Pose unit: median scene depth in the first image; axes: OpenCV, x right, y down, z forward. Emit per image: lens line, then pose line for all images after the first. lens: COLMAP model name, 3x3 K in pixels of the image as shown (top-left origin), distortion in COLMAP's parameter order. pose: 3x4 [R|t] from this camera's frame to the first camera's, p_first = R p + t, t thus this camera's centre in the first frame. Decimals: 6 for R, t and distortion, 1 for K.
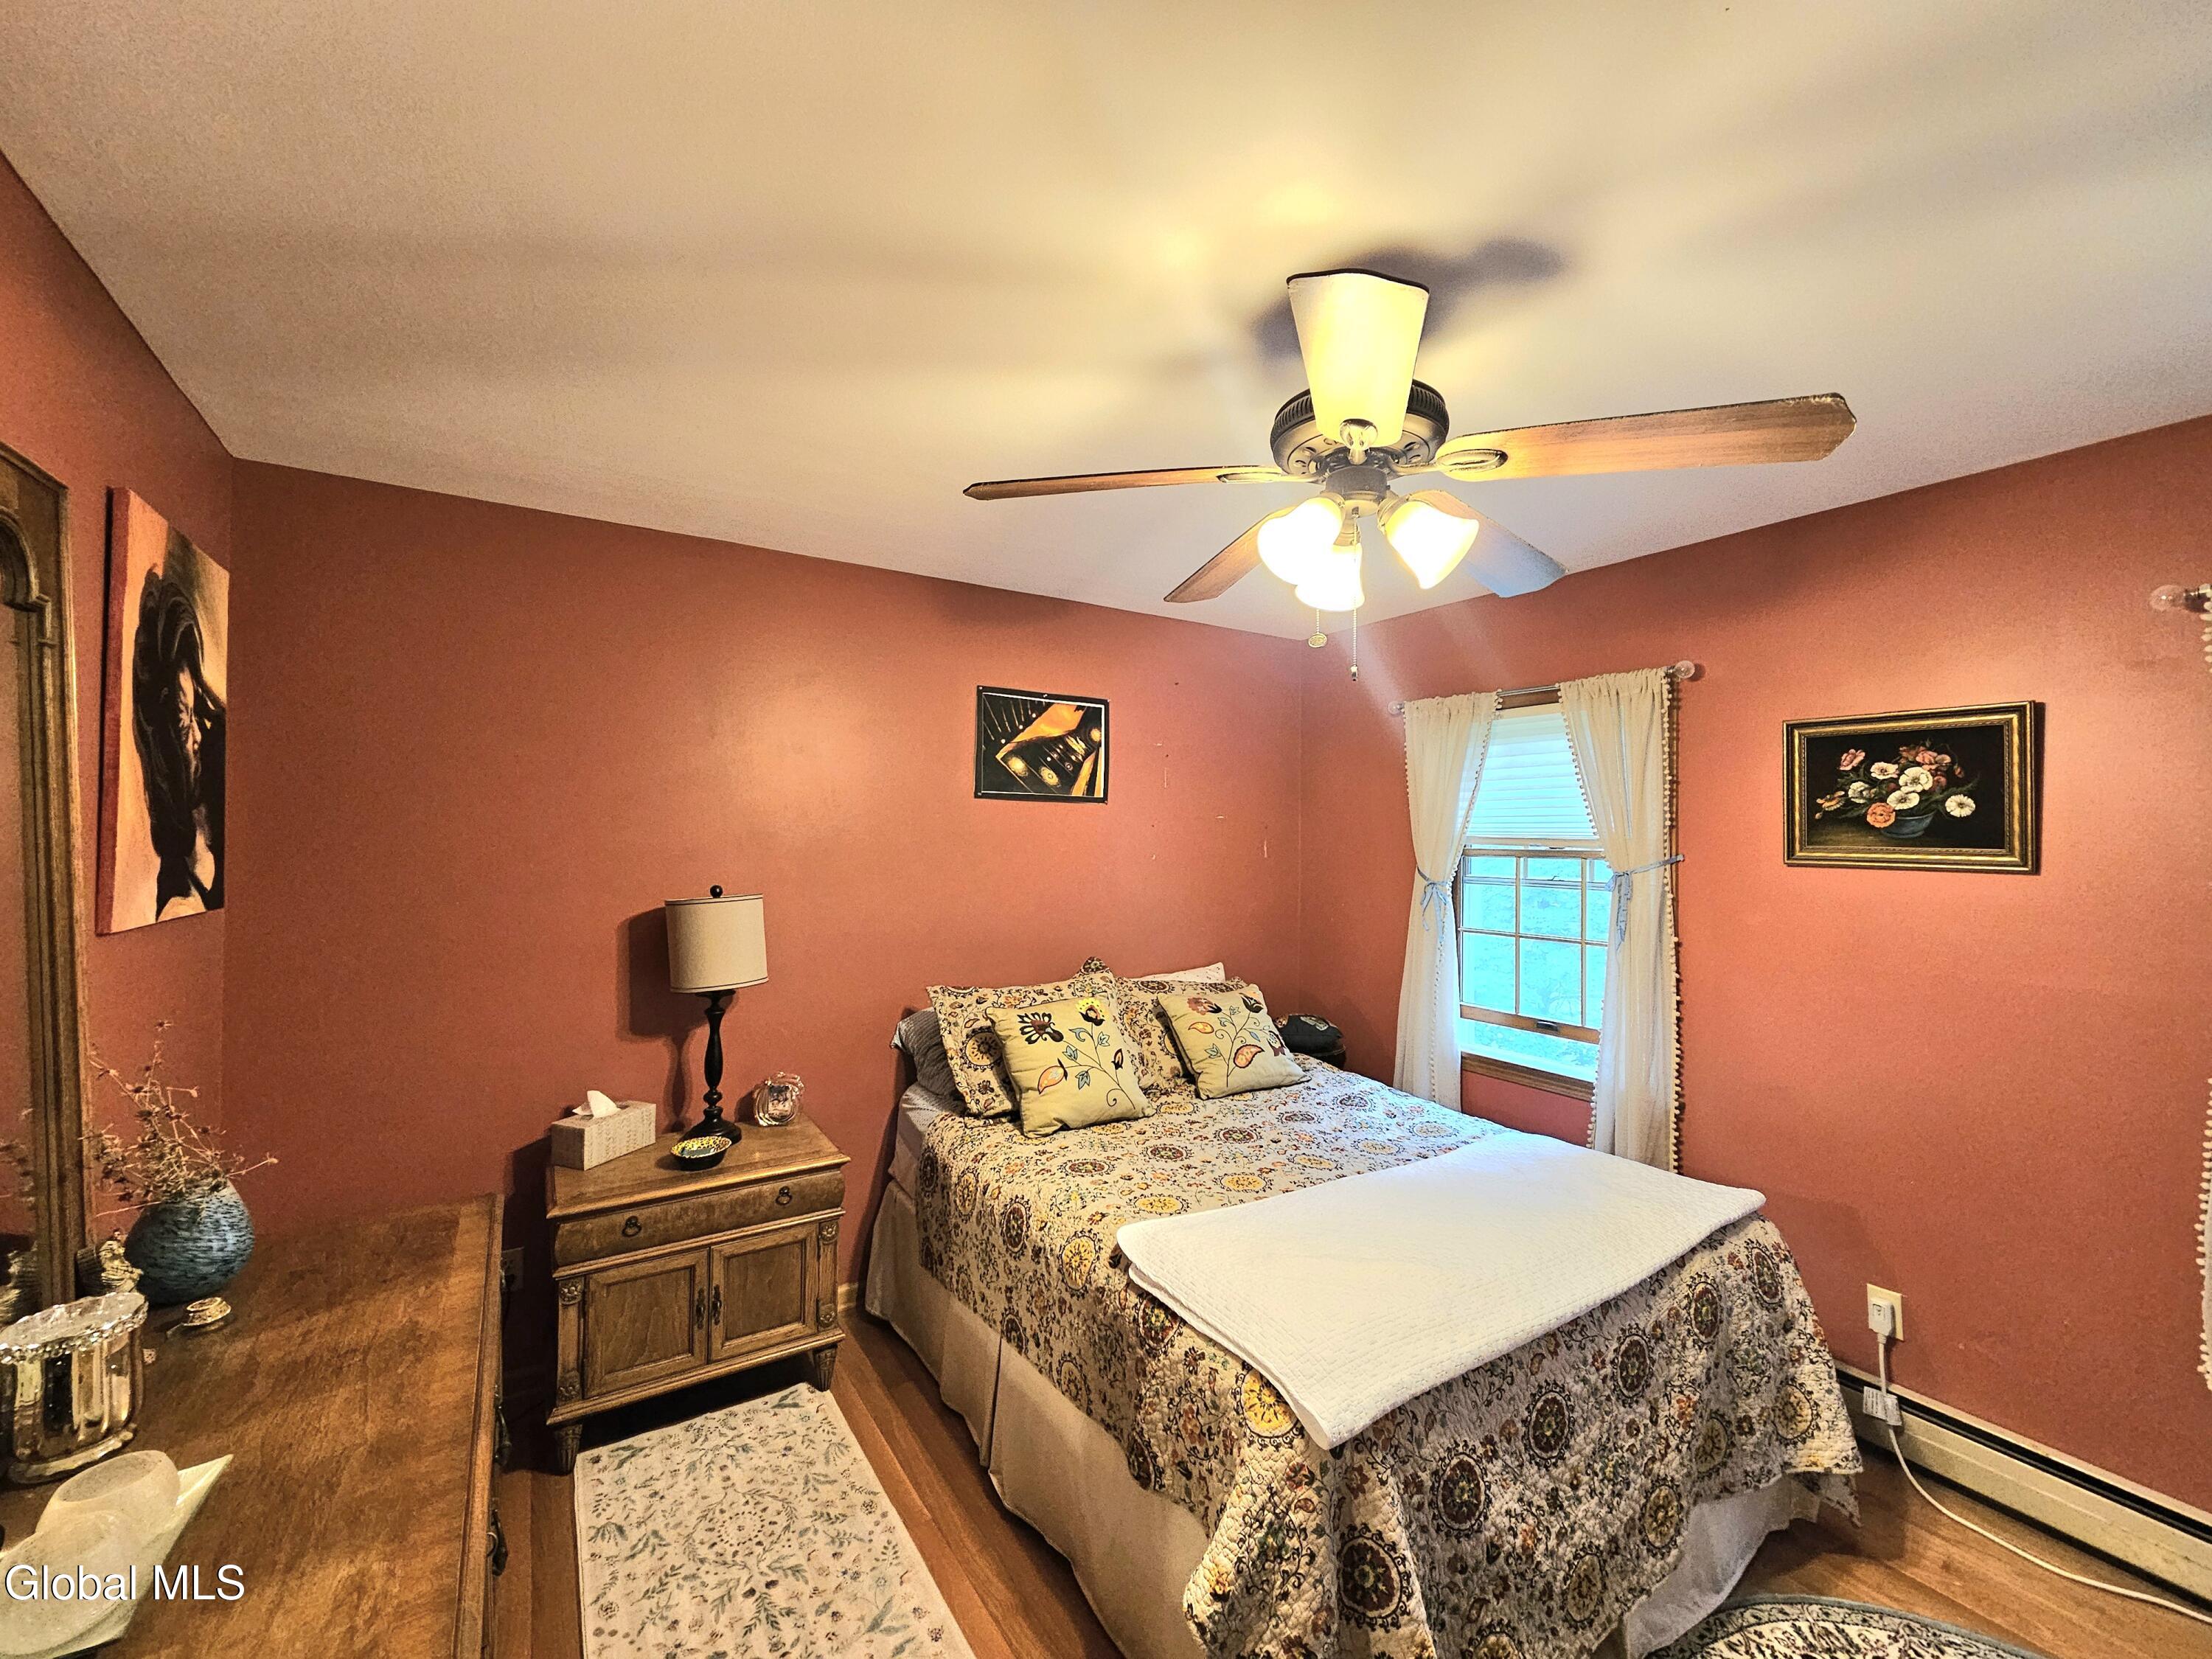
lens RADIAL K [[909.5, 0, 1099.5], [0, 909.5, 834.7], [0, 0, 1]] dist [0.003647, 0.000316]
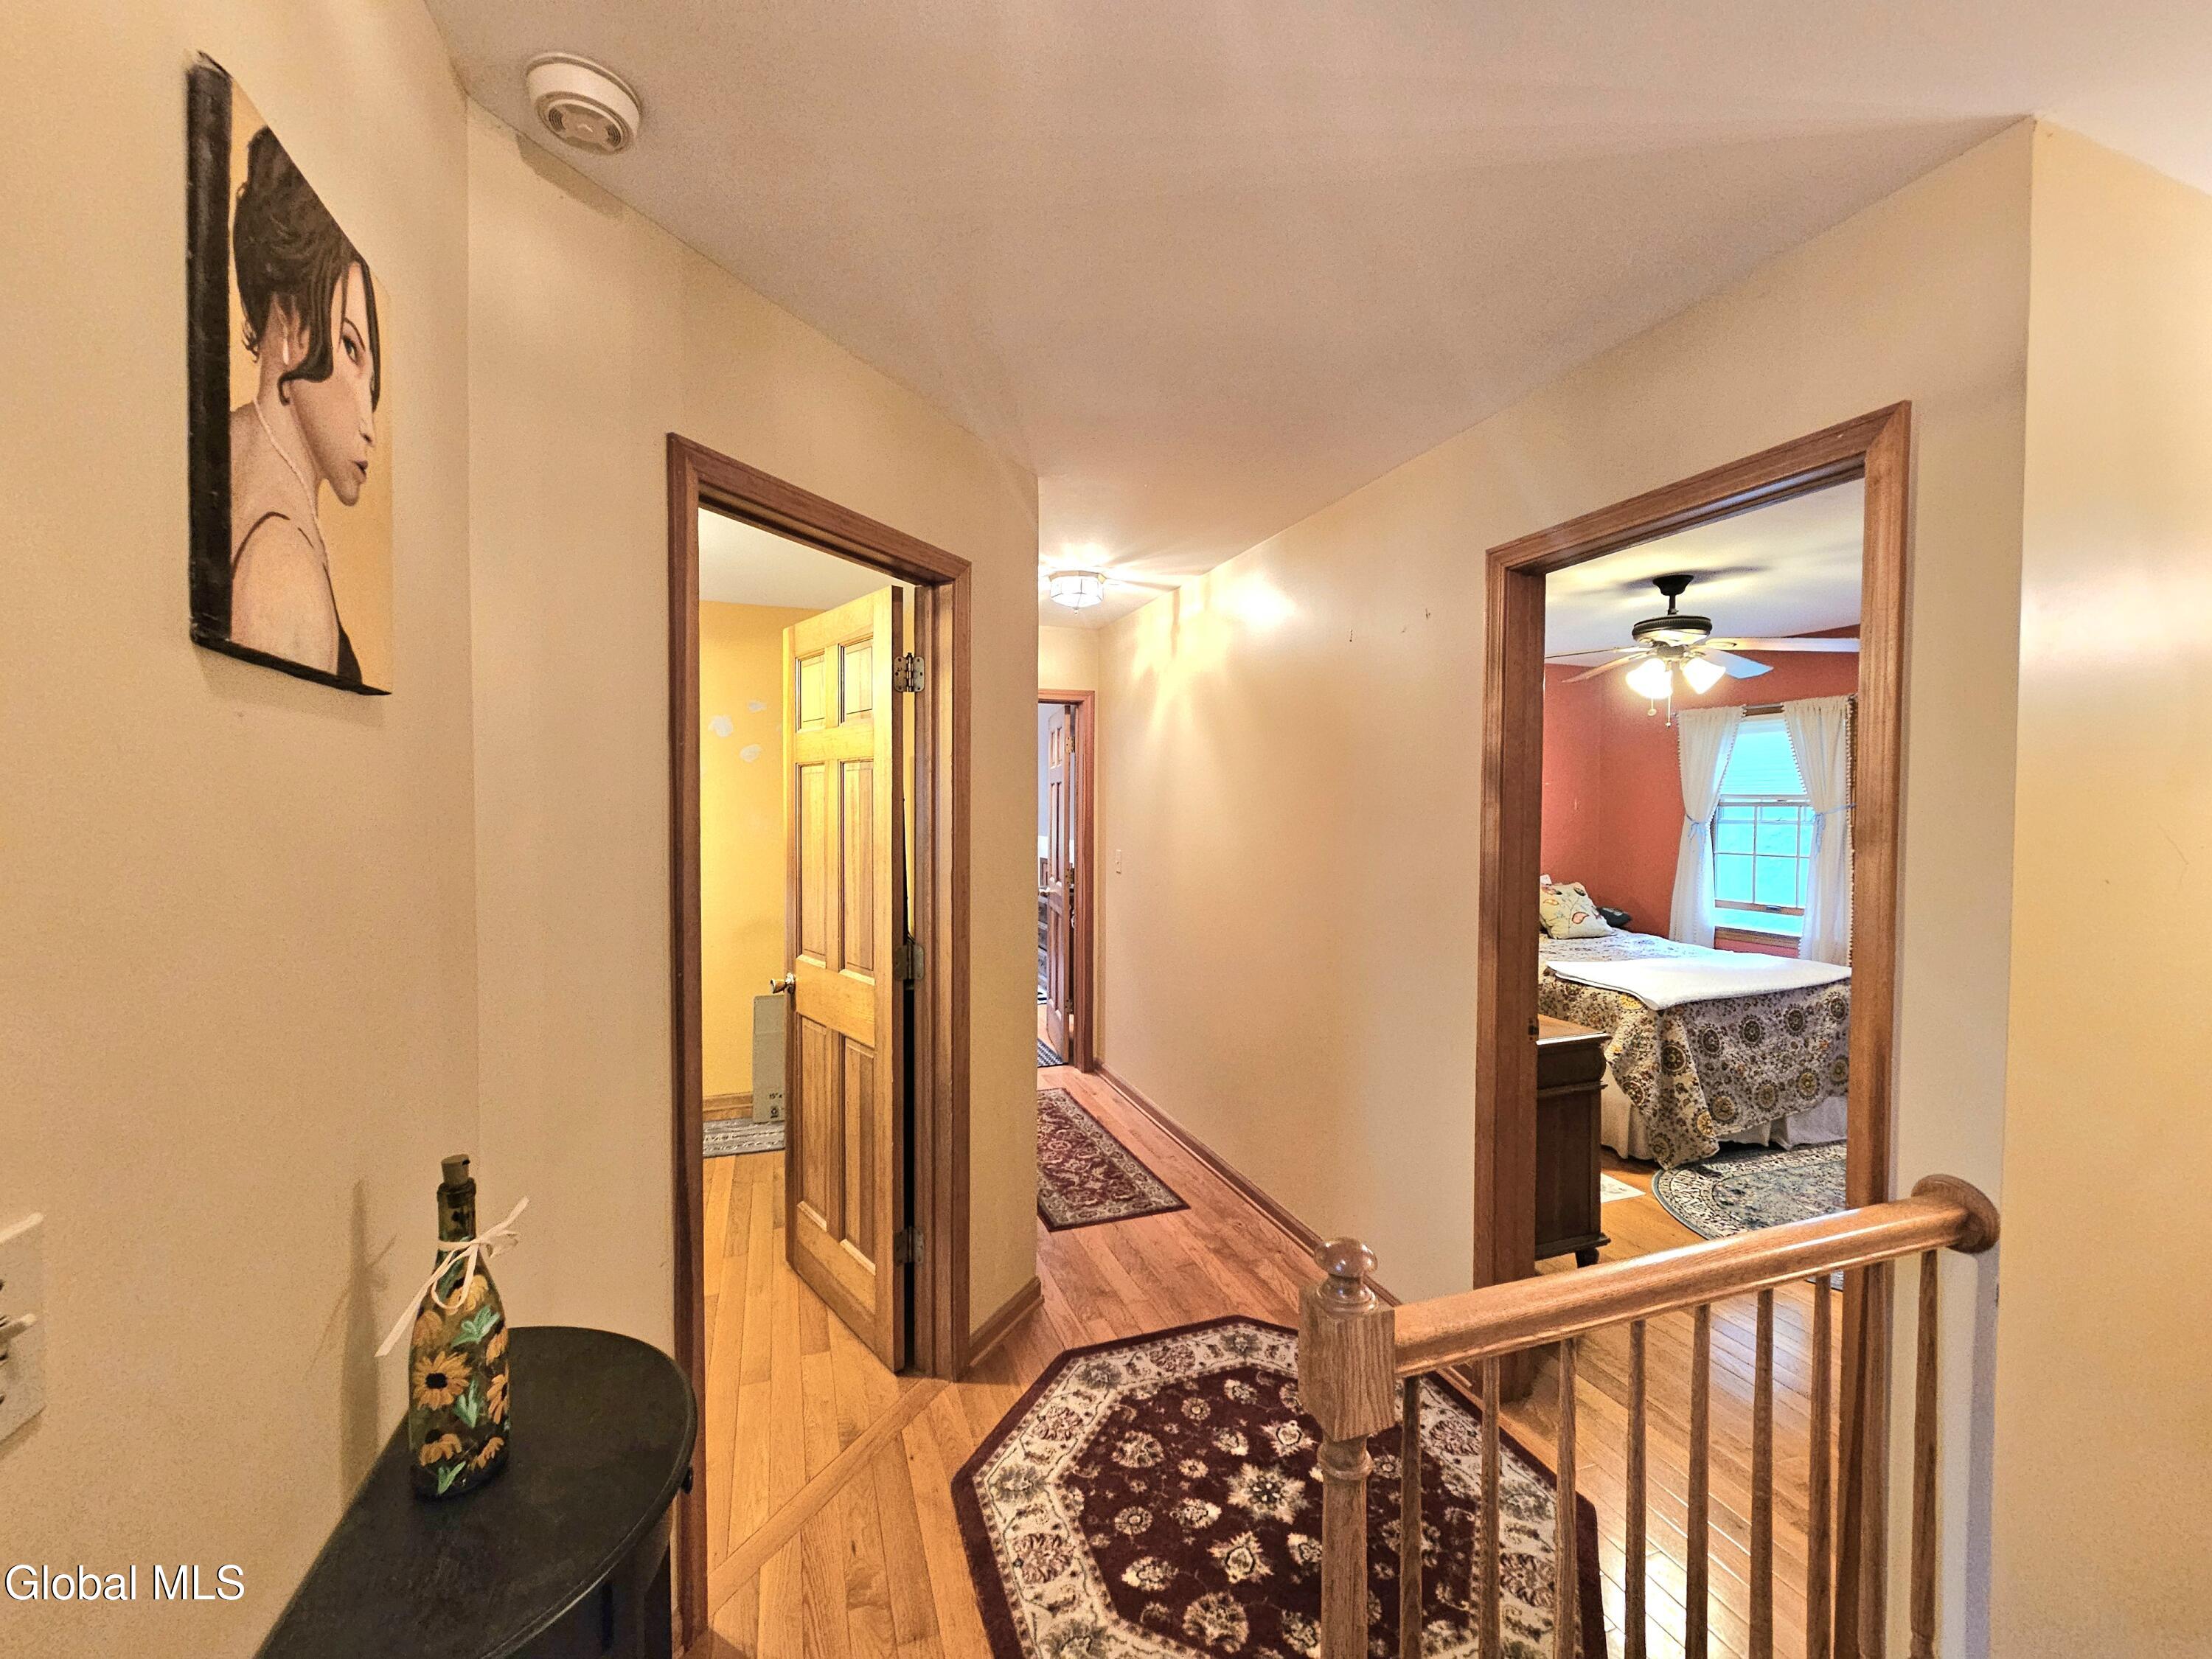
lens RADIAL K [[909.5, 0, 1113.0], [0, 909.5, 830.2], [0, 0, 1]] dist [0.003647, 0.000316]
pose [[0.978203, 0.002102, -0.207640, -0.593691], [0.003492, 0.999641, 0.026568, 0.035512], [0.207621, -0.026714, 0.977844, -1.520193]]
